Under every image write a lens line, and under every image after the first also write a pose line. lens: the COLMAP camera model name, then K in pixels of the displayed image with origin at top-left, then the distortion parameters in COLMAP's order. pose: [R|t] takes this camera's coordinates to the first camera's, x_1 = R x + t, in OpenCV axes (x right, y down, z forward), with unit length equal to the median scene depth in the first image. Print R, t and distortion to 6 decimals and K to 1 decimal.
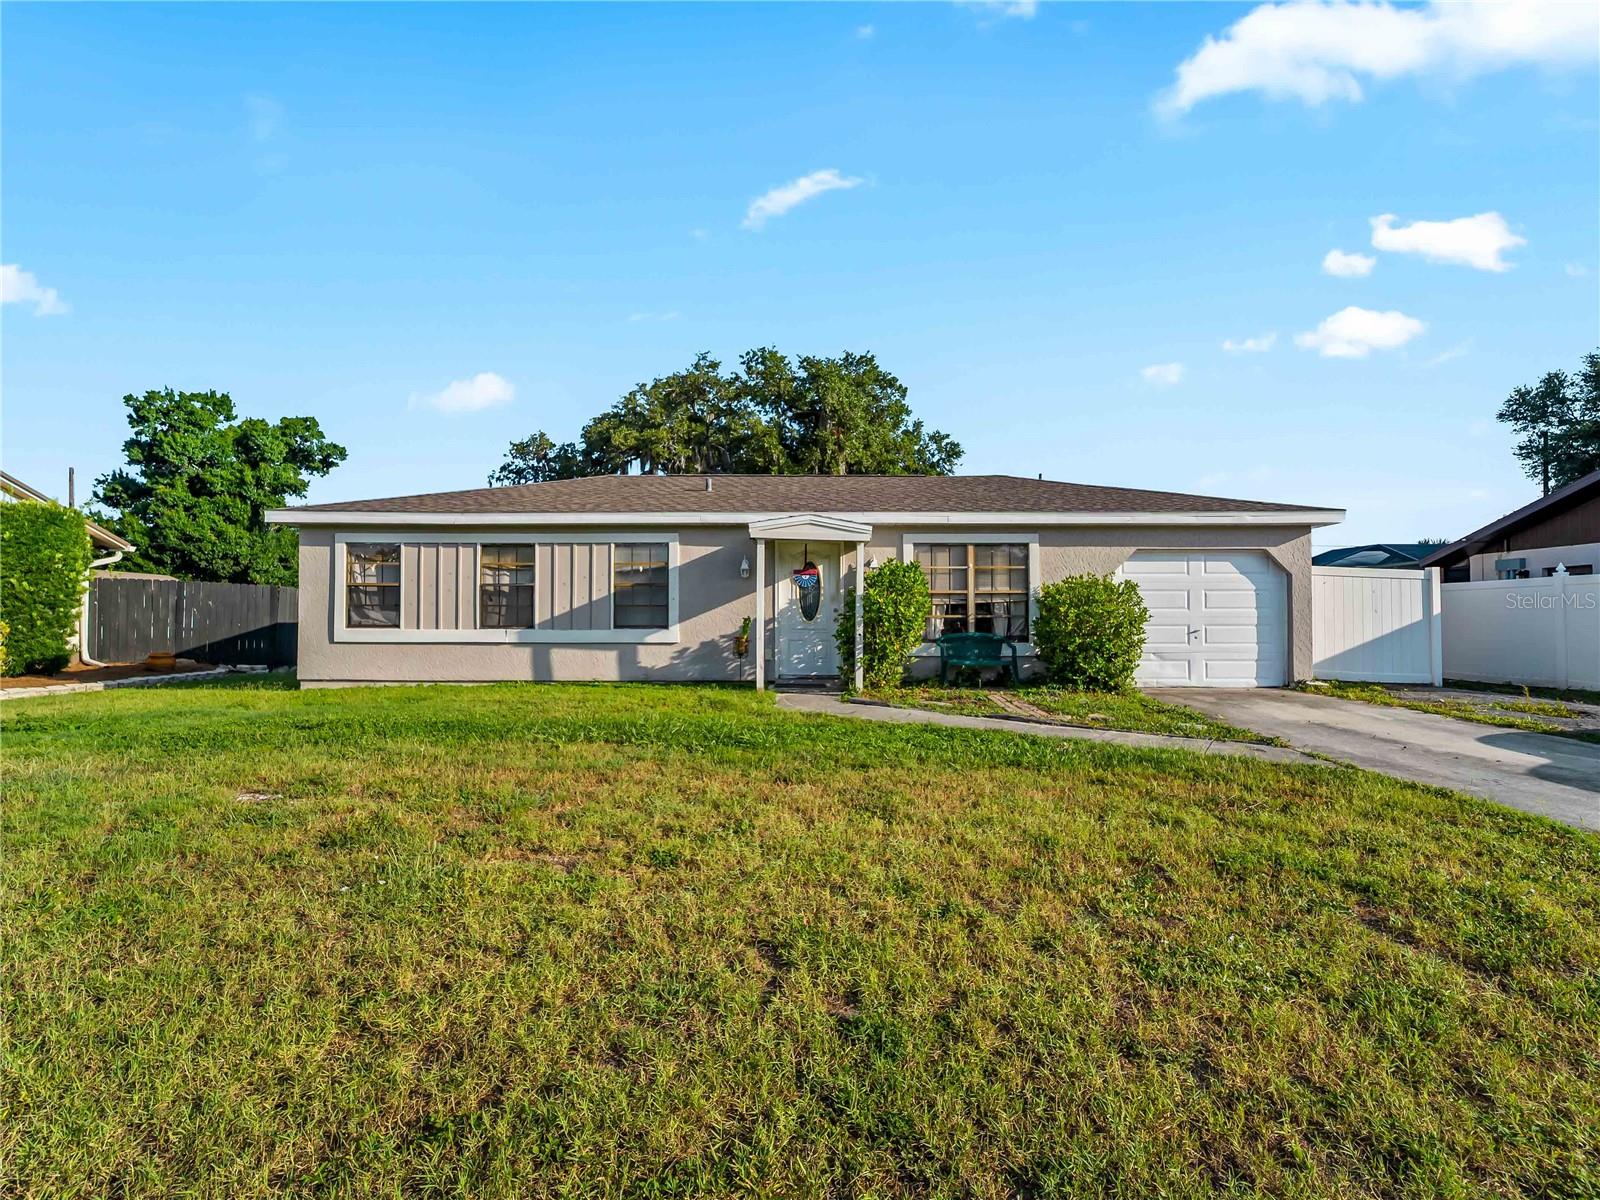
lens RADIAL K [[732.6, 0, 805.5], [0, 732.6, 607.4], [0, 0, 1]] dist [0.004531, -0.003551]
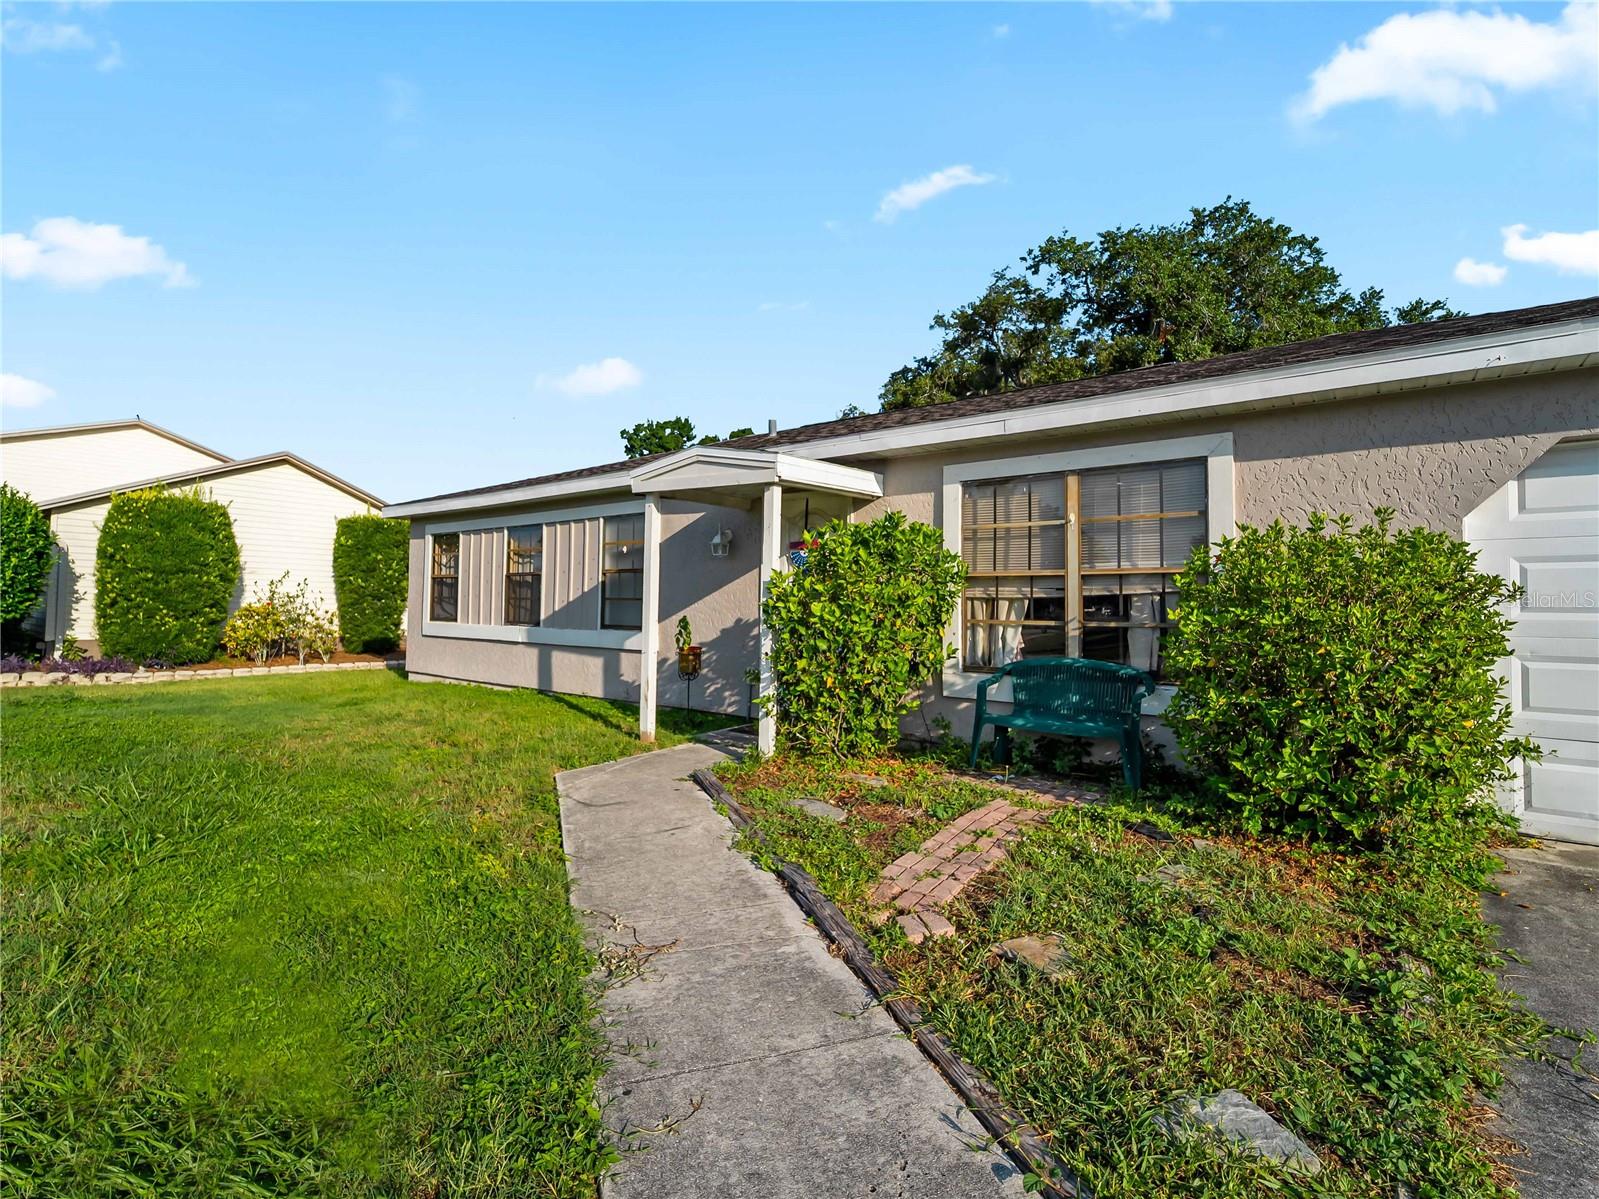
lens RADIAL K [[760.4, 0, 796.9], [0, 760.4, 586.4], [0, 0, 1]] dist [0.002990, -0.002150]
pose [[0.786535, -0.007759, -0.617498, 0.388731], [-0.000620, 0.999911, -0.013354, -0.005231], [0.617546, 0.010887, 0.786459, 0.498584]]
